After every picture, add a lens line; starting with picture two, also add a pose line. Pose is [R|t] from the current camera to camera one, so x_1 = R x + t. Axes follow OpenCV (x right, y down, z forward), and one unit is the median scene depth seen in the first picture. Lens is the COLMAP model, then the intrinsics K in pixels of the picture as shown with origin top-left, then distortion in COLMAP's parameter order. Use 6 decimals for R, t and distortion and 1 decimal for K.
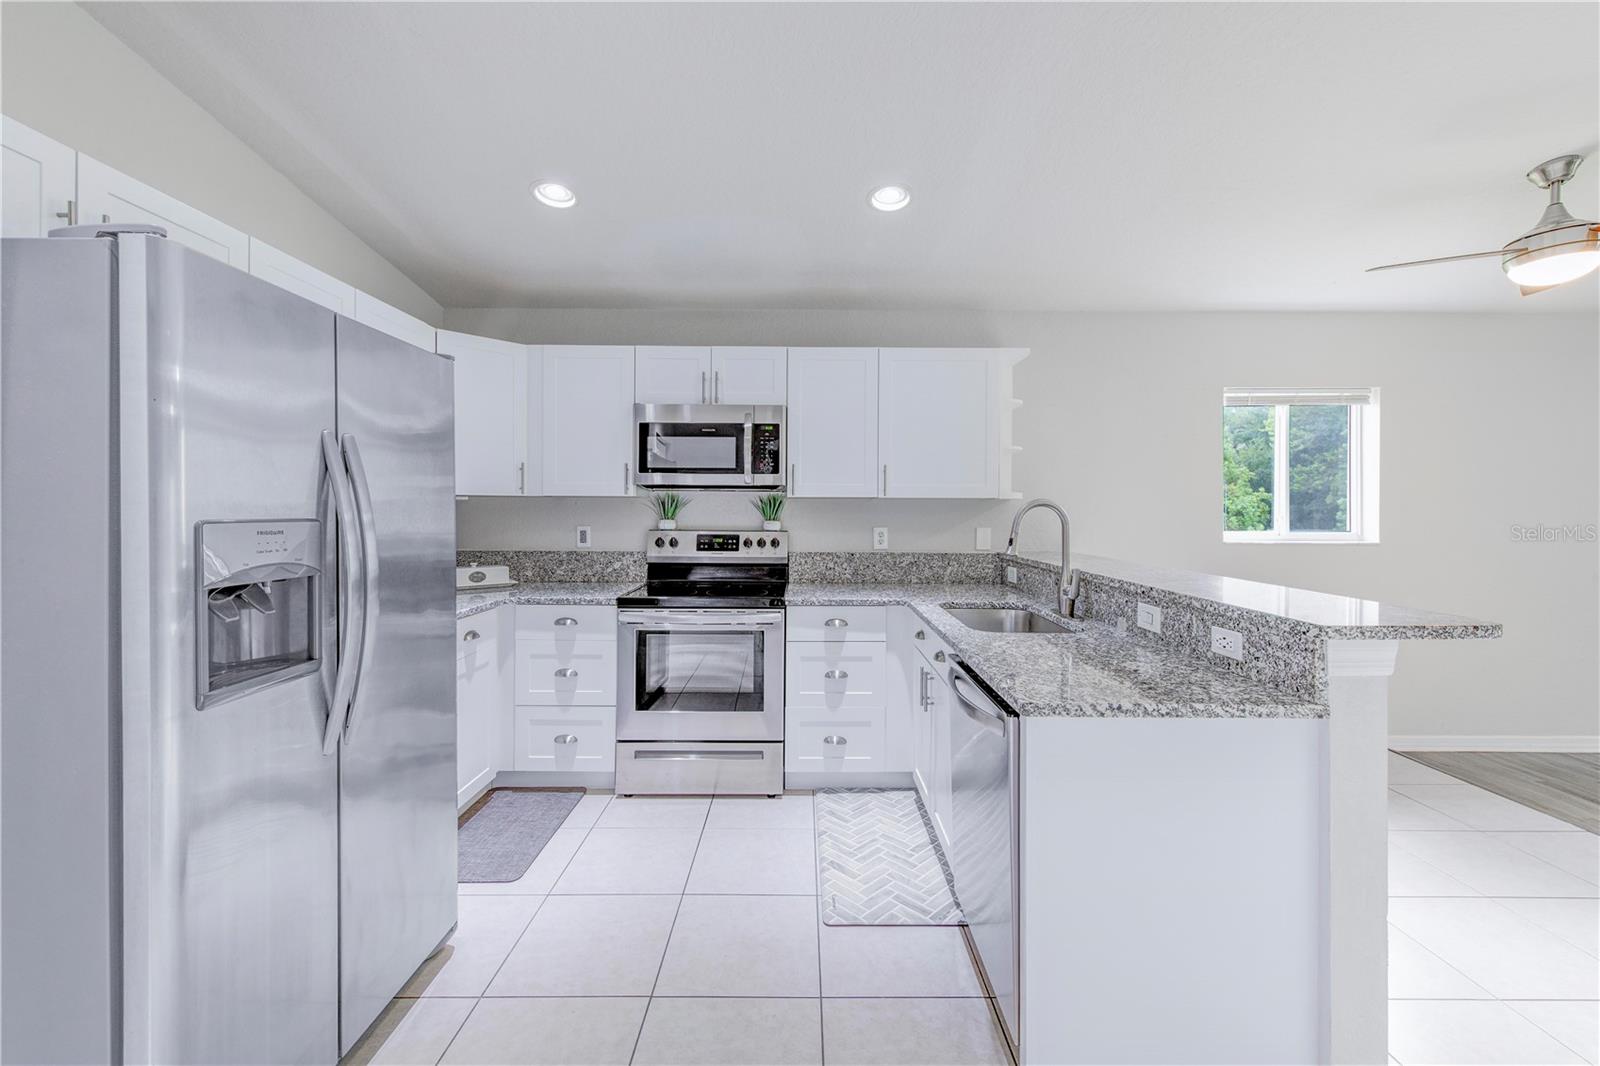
lens RADIAL K [[657.5, 0, 806.0], [0, 657.5, 529.2], [0, 0, 1]] dist [0.000624, -0.000700]
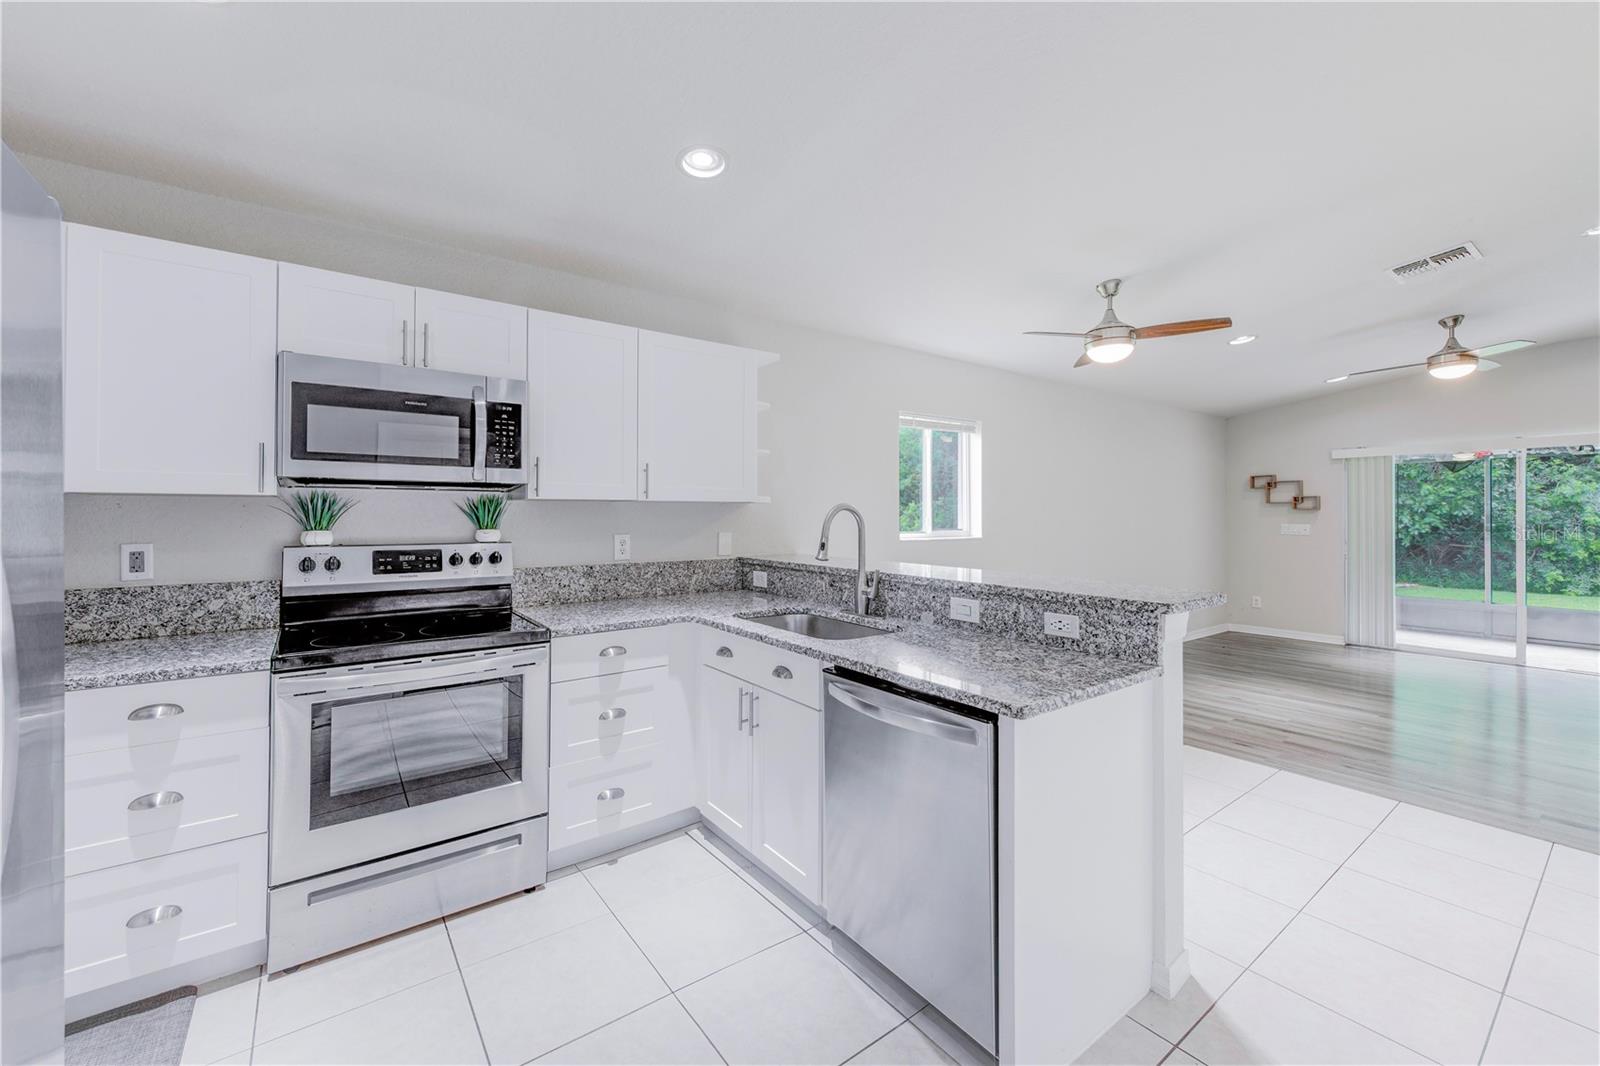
lens RADIAL K [[657.5, 0, 812.5], [0, 657.5, 520.9], [0, 0, 1]] dist [0.000624, -0.000700]
pose [[0.791231, -0.010423, 0.611429, -0.248567], [0.020556, 0.999743, -0.009559, -0.008381], [-0.611172, 0.020131, 0.791242, 0.180221]]
